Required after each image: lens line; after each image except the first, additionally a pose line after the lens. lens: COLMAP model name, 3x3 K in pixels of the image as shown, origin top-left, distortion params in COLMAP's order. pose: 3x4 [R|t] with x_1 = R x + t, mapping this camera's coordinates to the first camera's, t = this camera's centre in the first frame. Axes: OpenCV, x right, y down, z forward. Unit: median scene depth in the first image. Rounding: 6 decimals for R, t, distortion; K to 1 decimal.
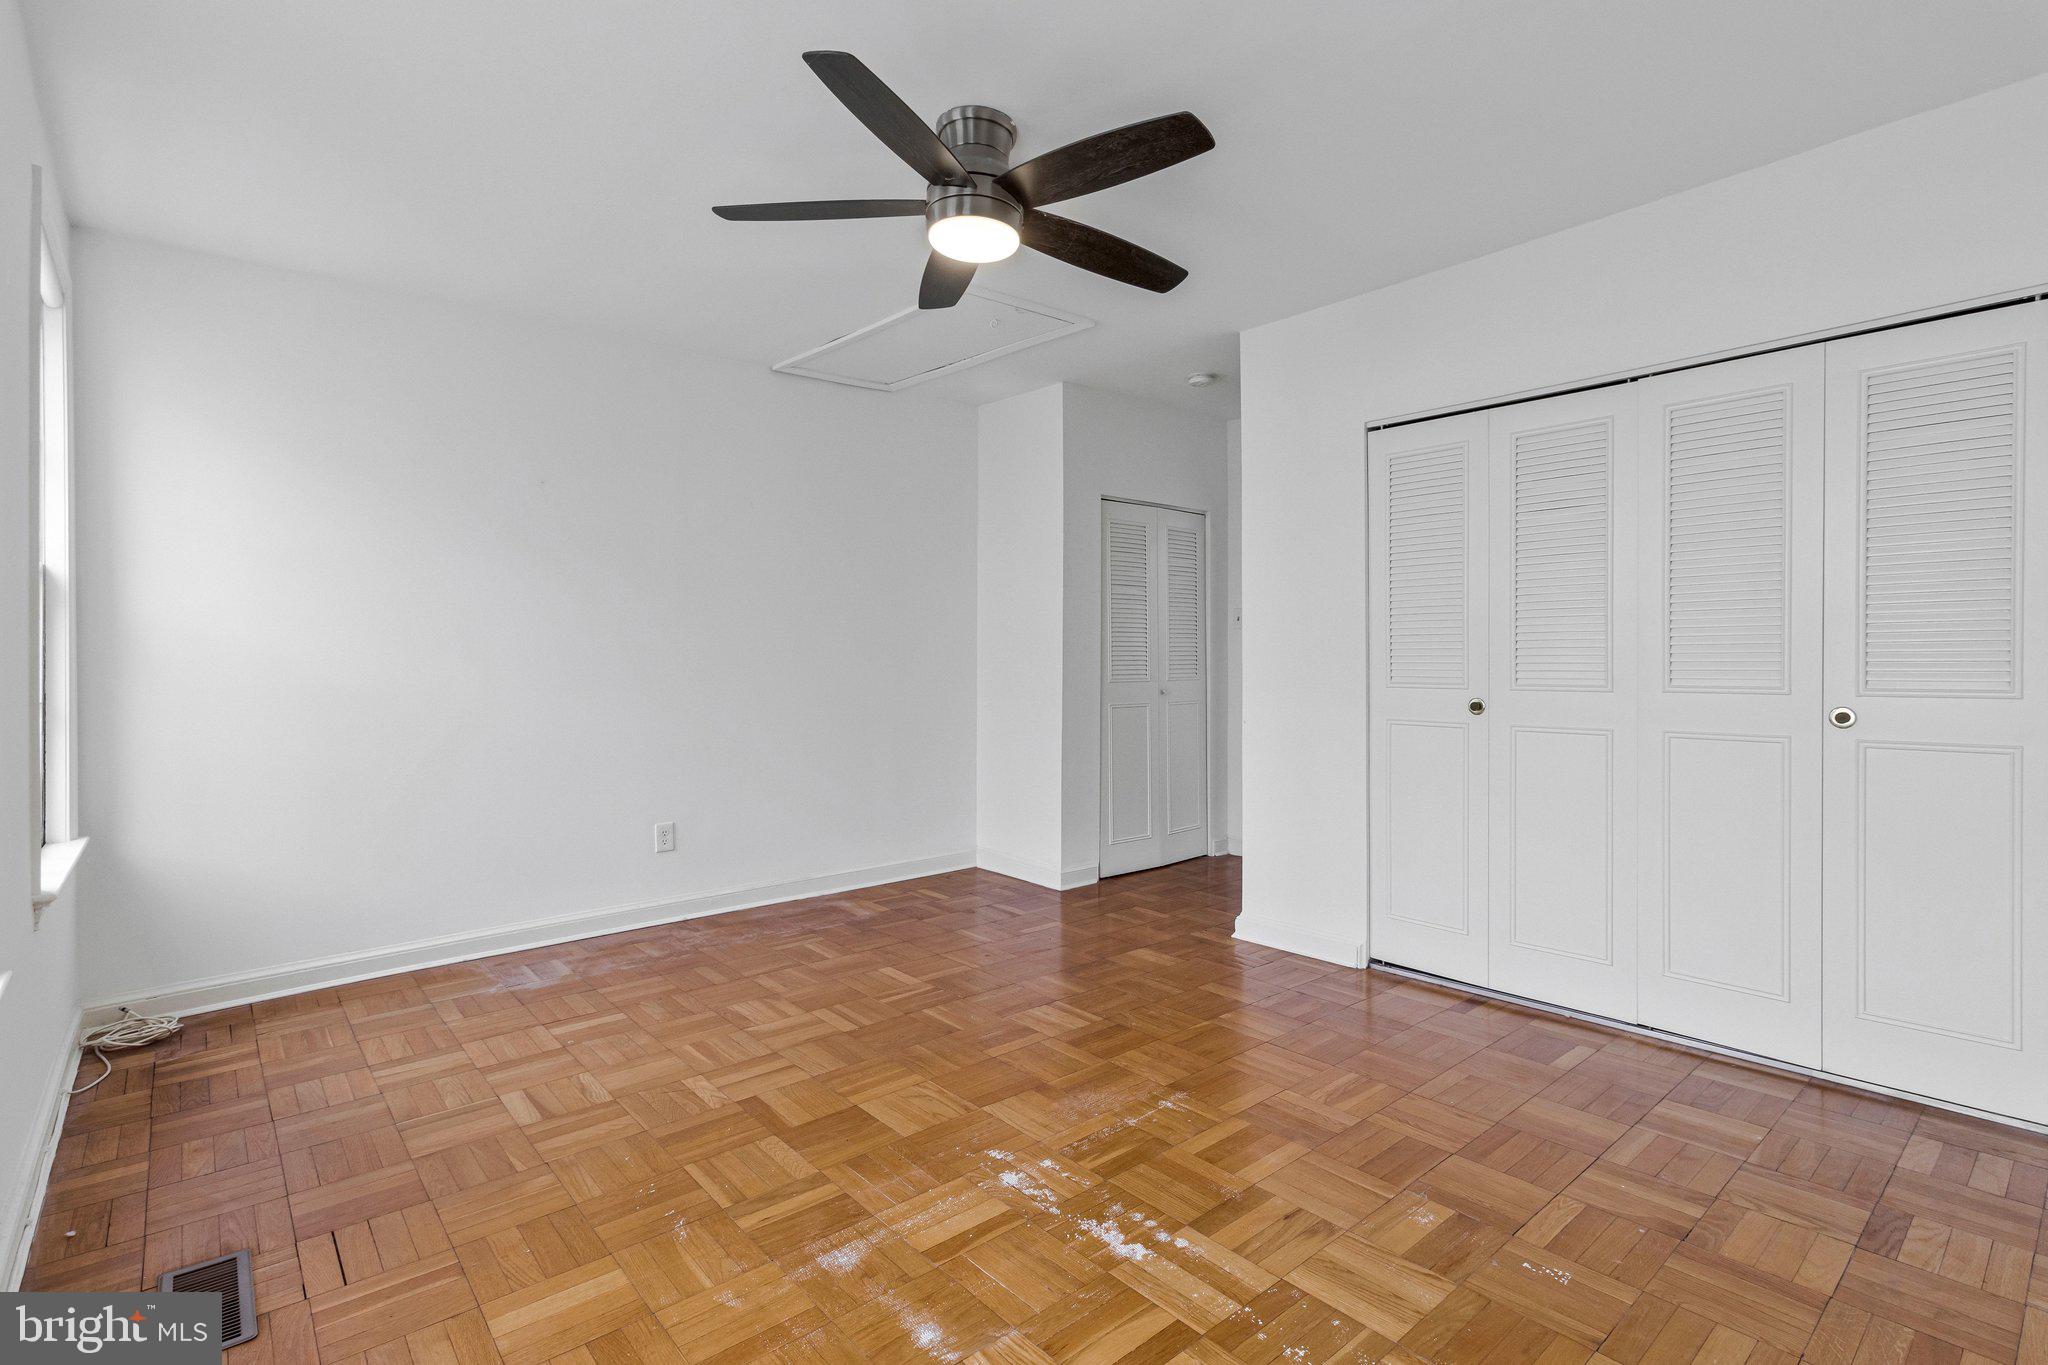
lens RADIAL K [[944.5, 0, 1016.3], [0, 944.5, 659.2], [0, 0, 1]] dist [0.003489, 0.000392]
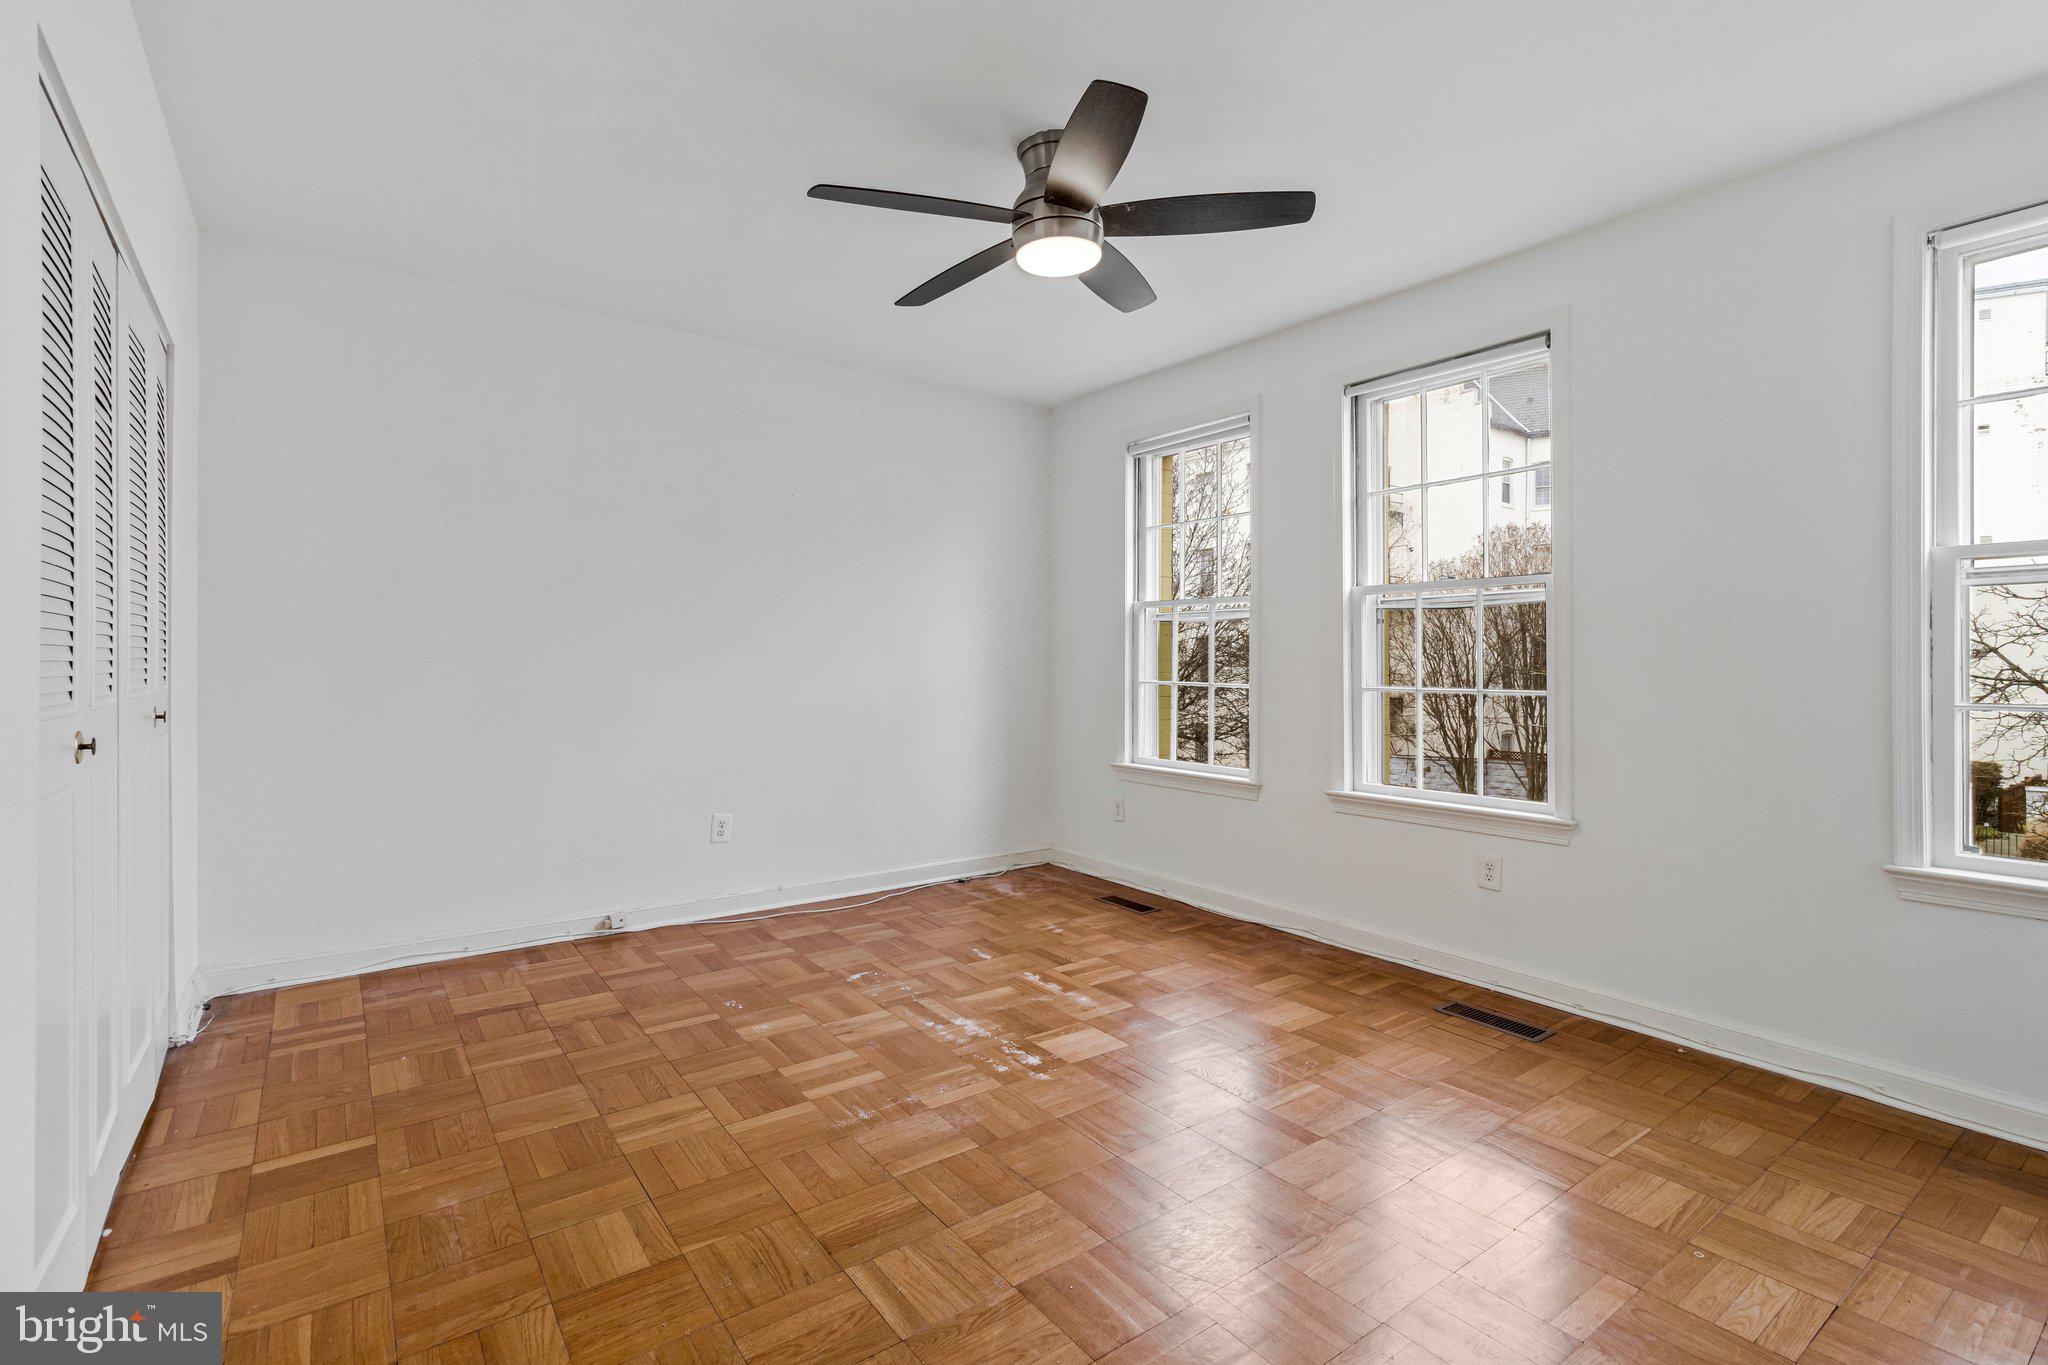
lens RADIAL K [[944.5, 0, 1016.3], [0, 944.5, 659.2], [0, 0, 1]] dist [0.003489, 0.000392]
pose [[-0.996411, 0.001910, 0.084622, -0.080428], [0.002524, 0.999971, 0.007147, -0.003973], [-0.084606, 0.007335, -0.996387, 1.968872]]
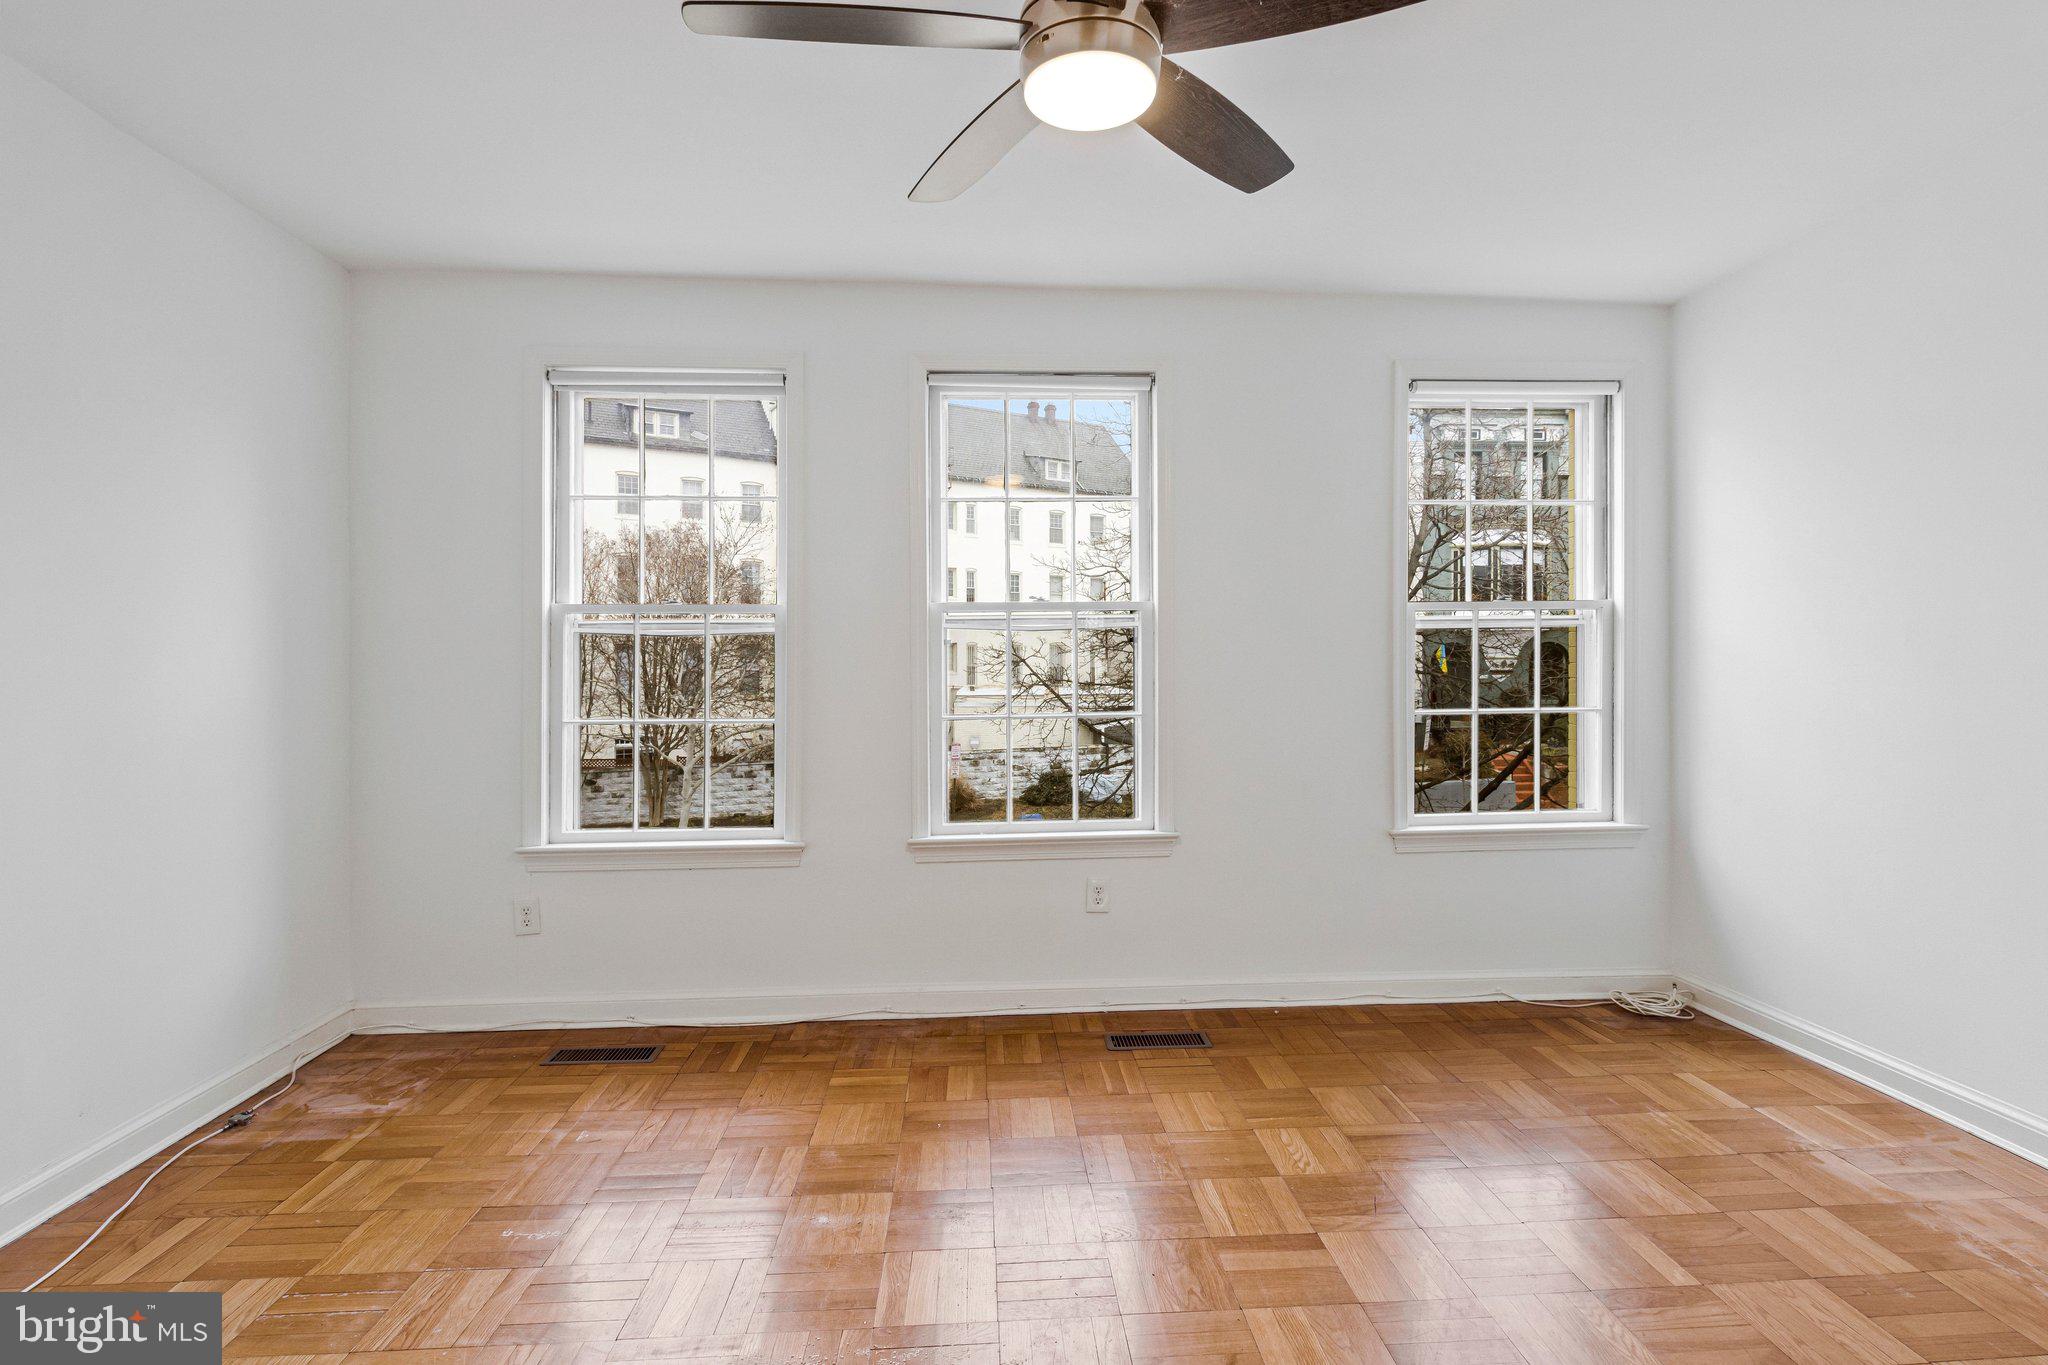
lens RADIAL K [[944.5, 0, 1016.3], [0, 944.5, 659.2], [0, 0, 1]] dist [0.003489, 0.000392]
pose [[-0.617588, -0.006981, -0.786470, 0.488933], [0.010991, 0.999786, -0.017505, 0.000034], [0.786425, -0.019455, -0.617380, 1.319004]]
